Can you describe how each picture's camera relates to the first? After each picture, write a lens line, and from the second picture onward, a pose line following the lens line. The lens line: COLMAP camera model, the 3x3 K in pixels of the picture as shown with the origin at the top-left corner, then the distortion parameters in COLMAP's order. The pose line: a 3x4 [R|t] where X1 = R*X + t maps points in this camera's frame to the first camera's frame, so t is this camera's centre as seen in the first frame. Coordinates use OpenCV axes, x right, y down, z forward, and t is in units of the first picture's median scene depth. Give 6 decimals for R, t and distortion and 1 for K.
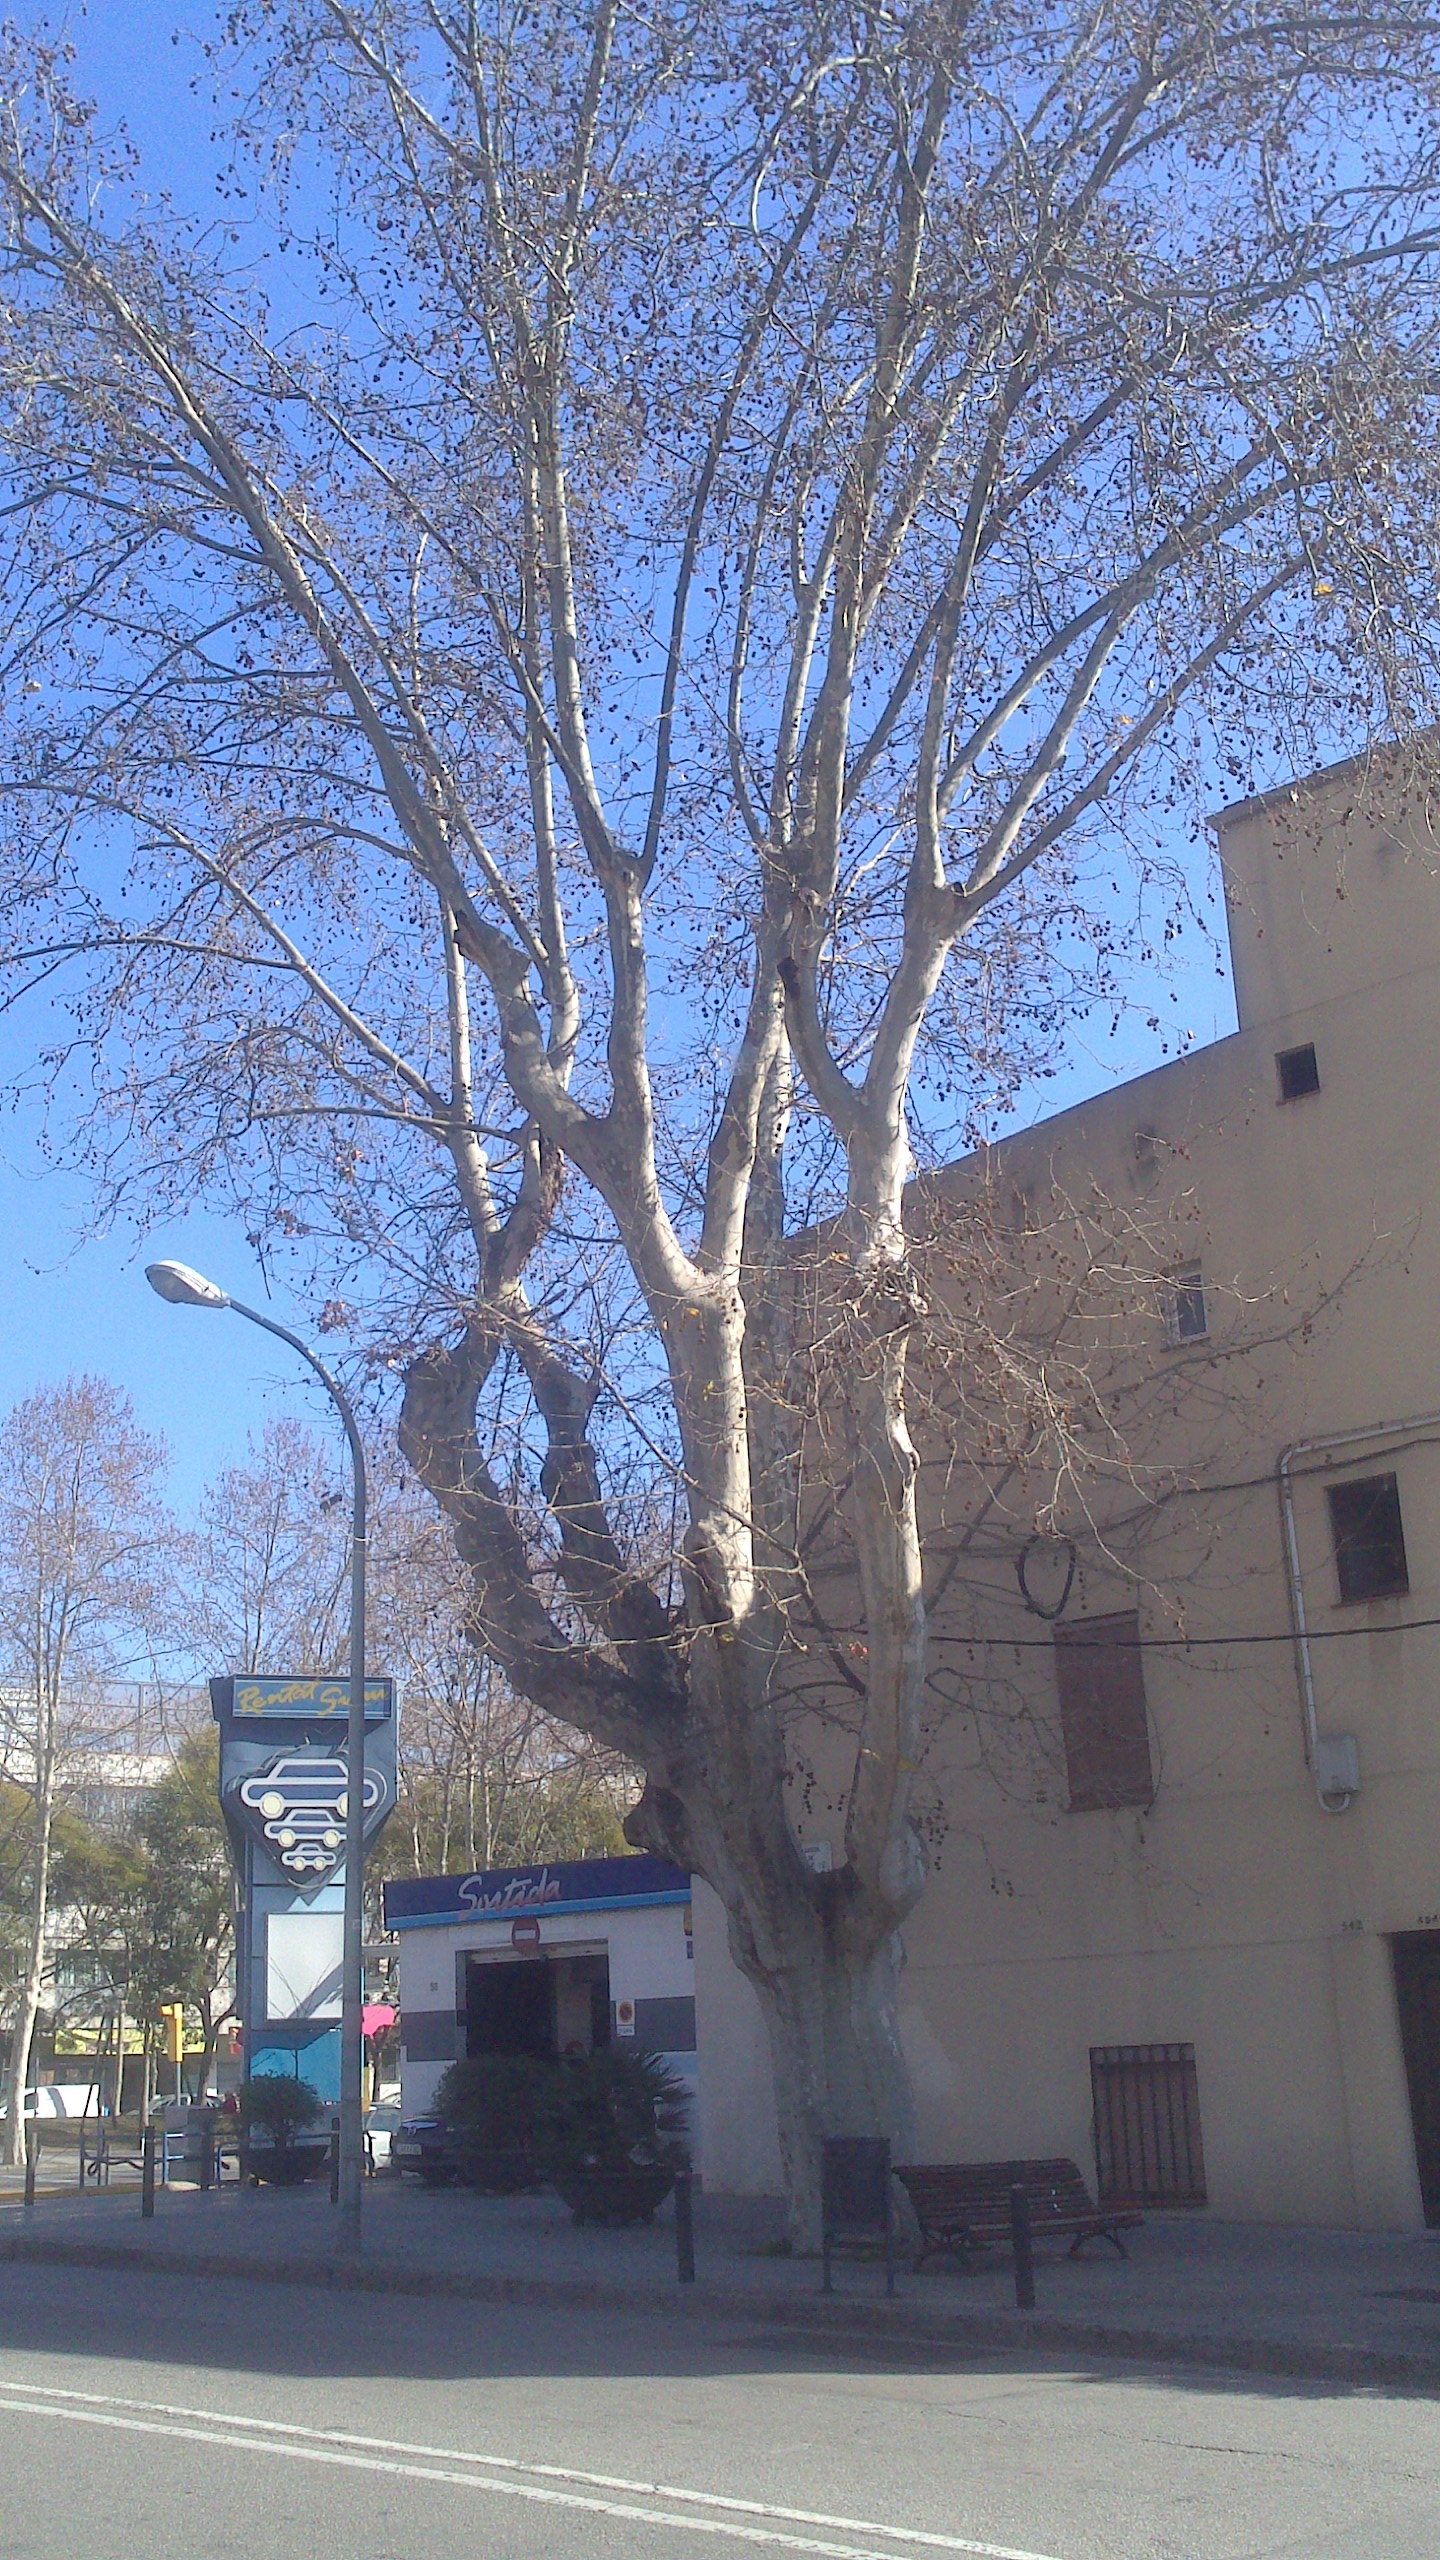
lens RADIAL K [[2512.5, 0, 704.9], [0, 2512.5, 1280.9], [0, 0, 1]] dist [-0.004225, -0.305277]
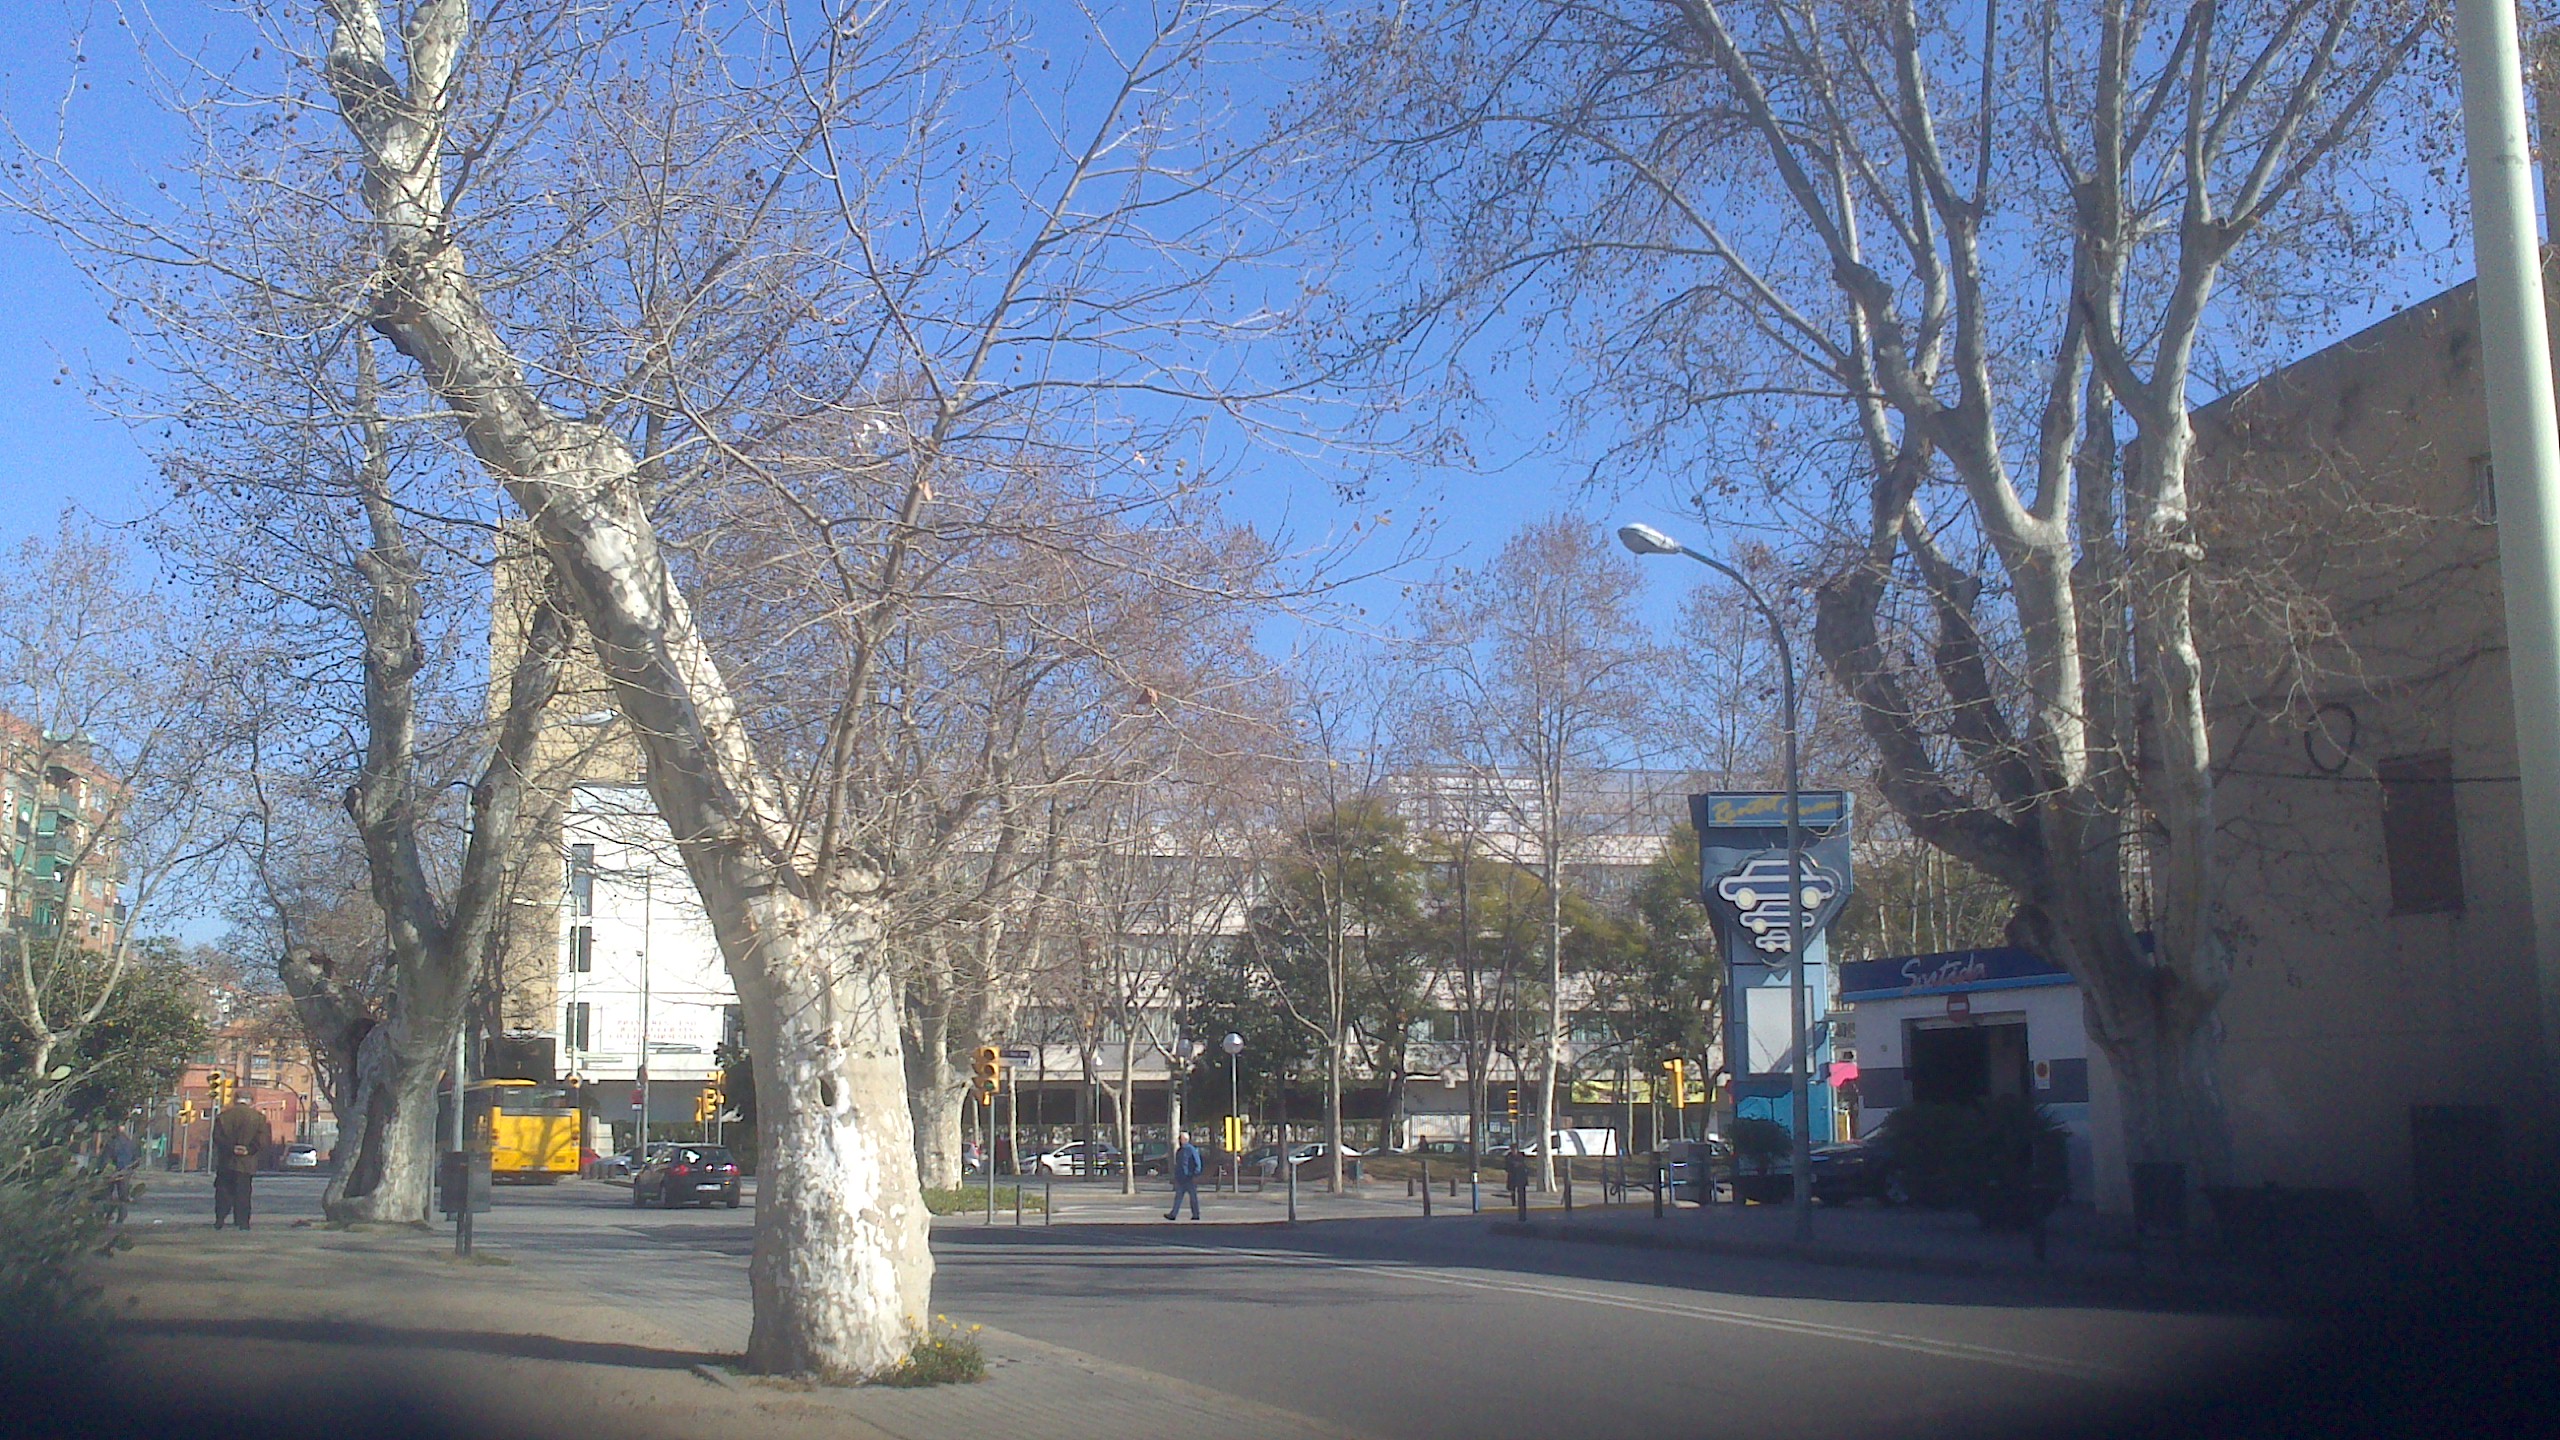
lens RADIAL K [[2491.4, 0, 1280.0], [0, 2491.4, 720.0], [0, 0, 1]] dist [-0.089126, 0.148527]
pose [[0.936214, -0.029913, -0.350155, 0.039163], [0.080461, 0.988150, 0.130714, -0.051149], [0.342096, -0.150550, 0.927526, -0.173952]]
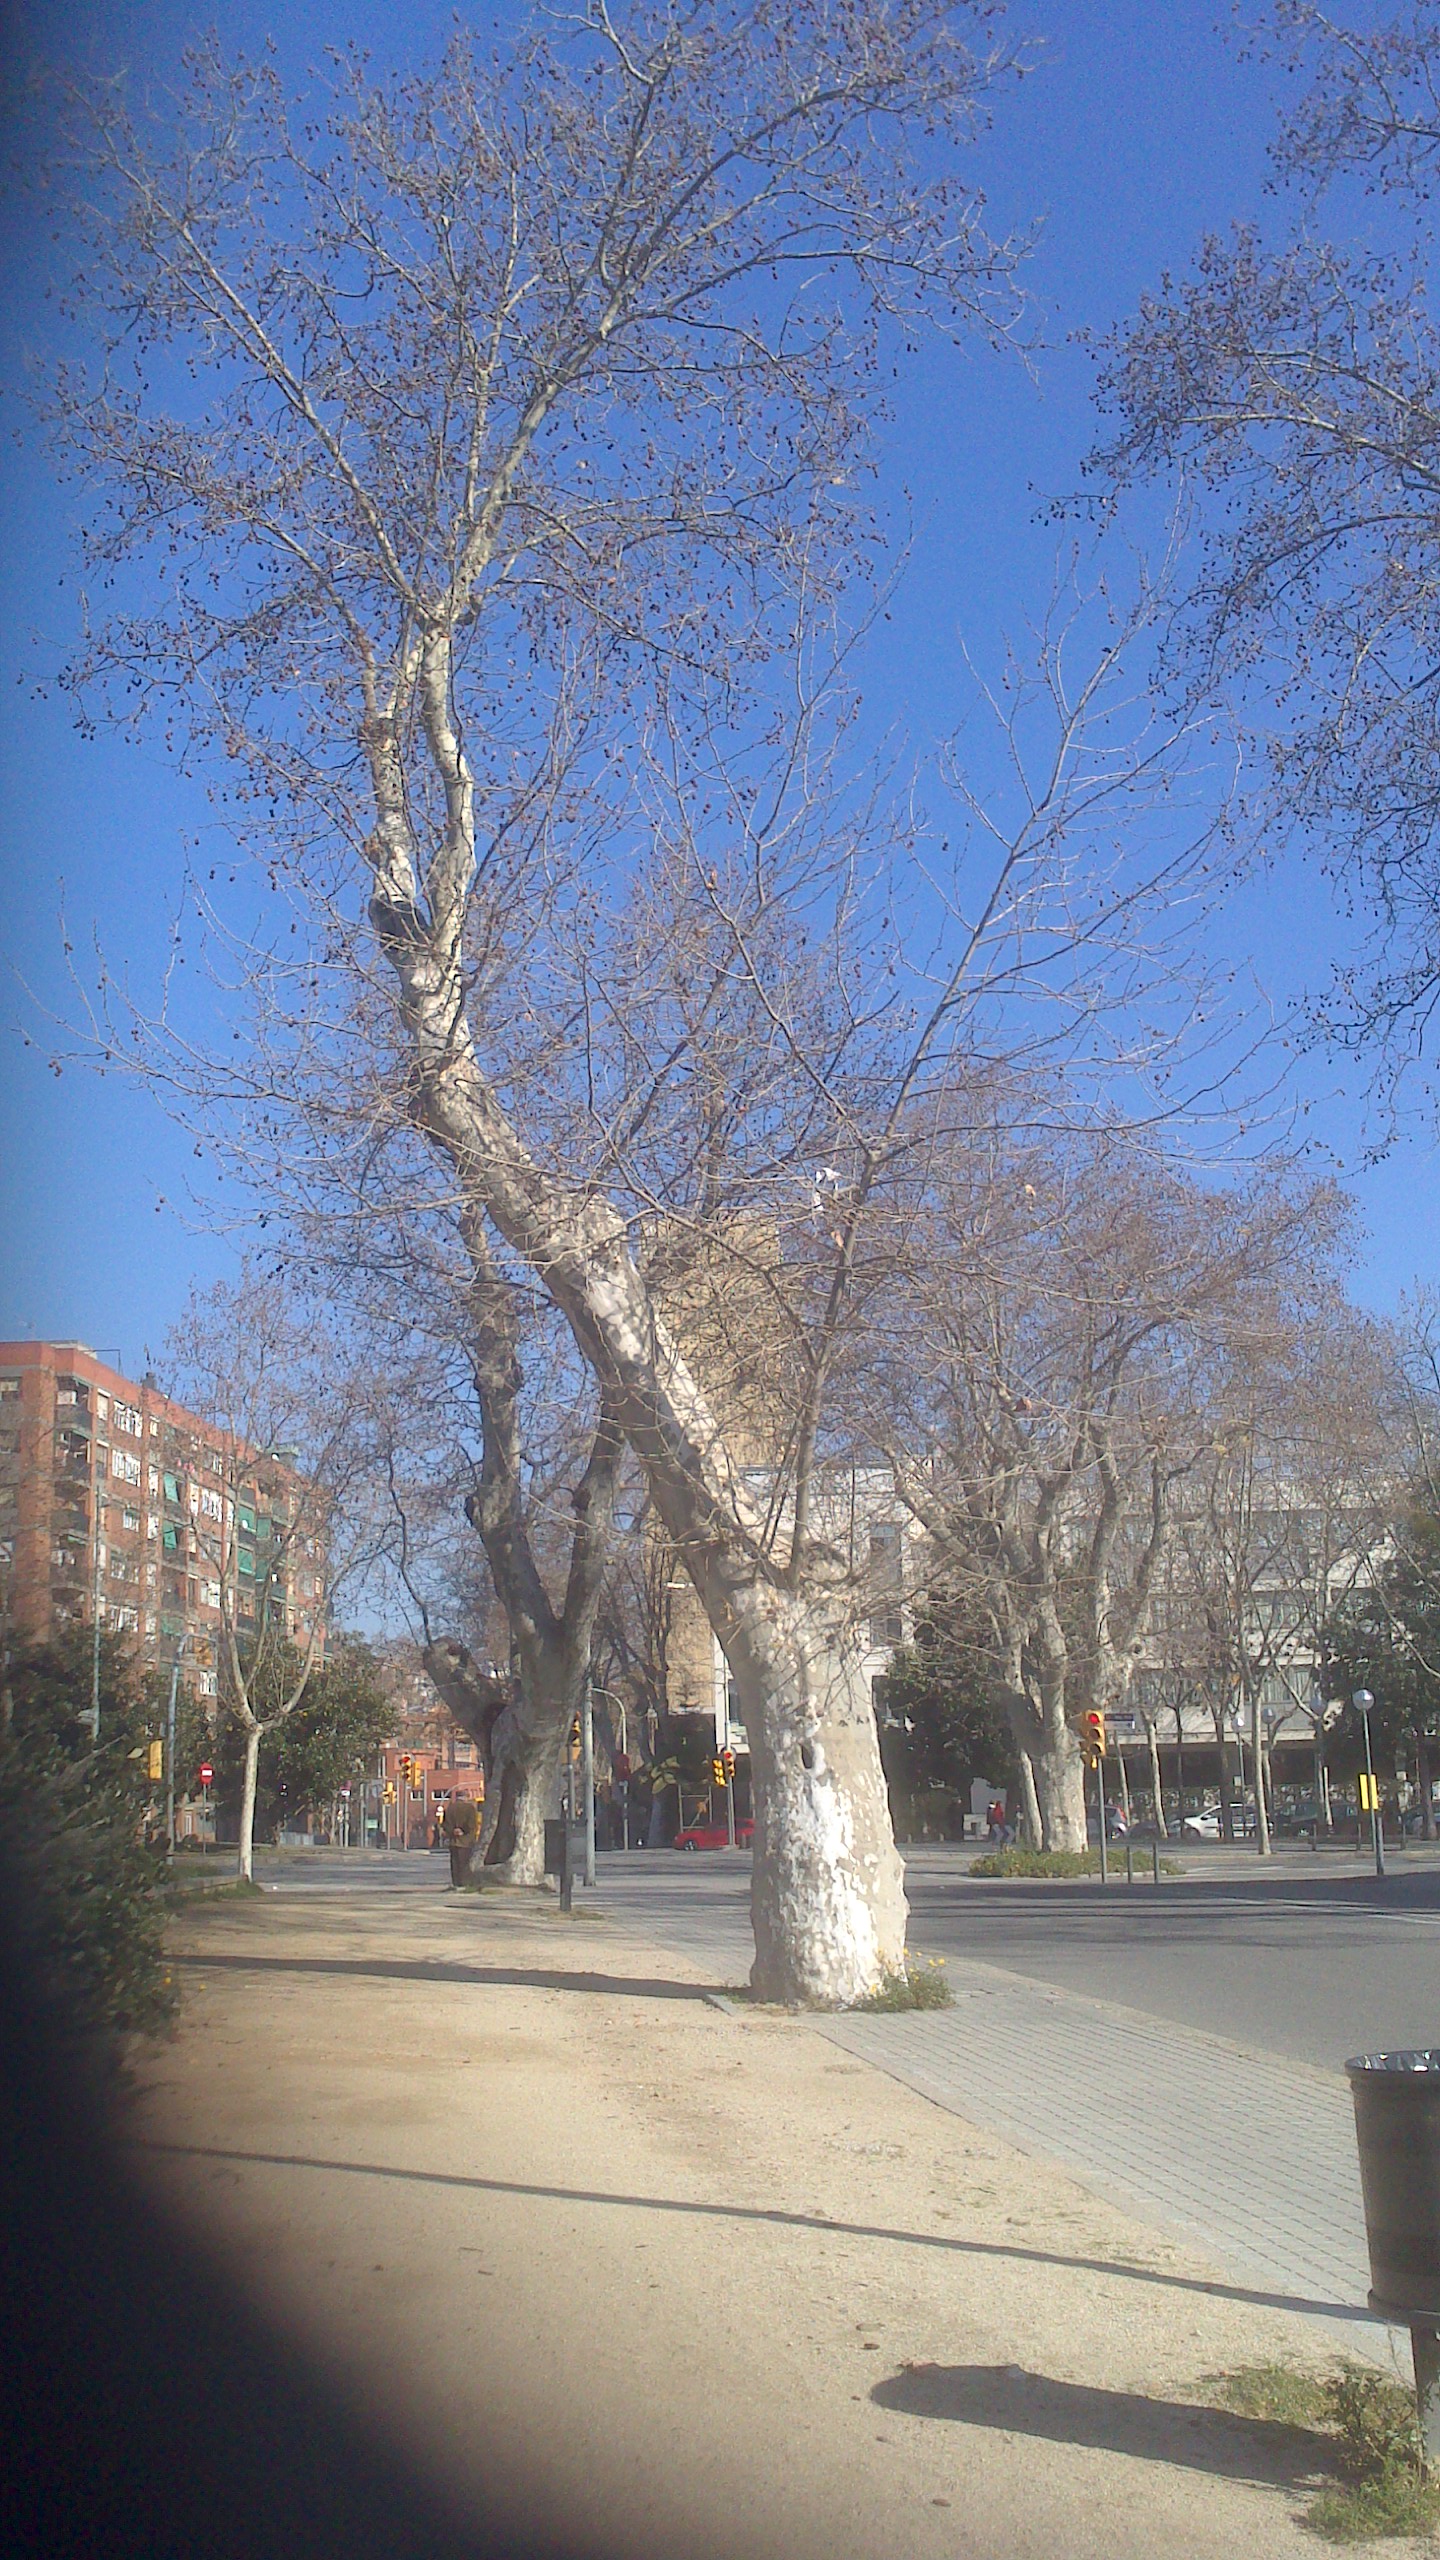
lens RADIAL K [[2512.5, 0, 704.9], [0, 2512.5, 1280.9], [0, 0, 1]] dist [-0.004225, -0.305277]
pose [[0.792141, -0.109726, -0.600393, 0.139087], [0.177198, 0.982682, 0.054197, -0.066625], [0.584049, -0.149320, 0.797866, -0.226277]]
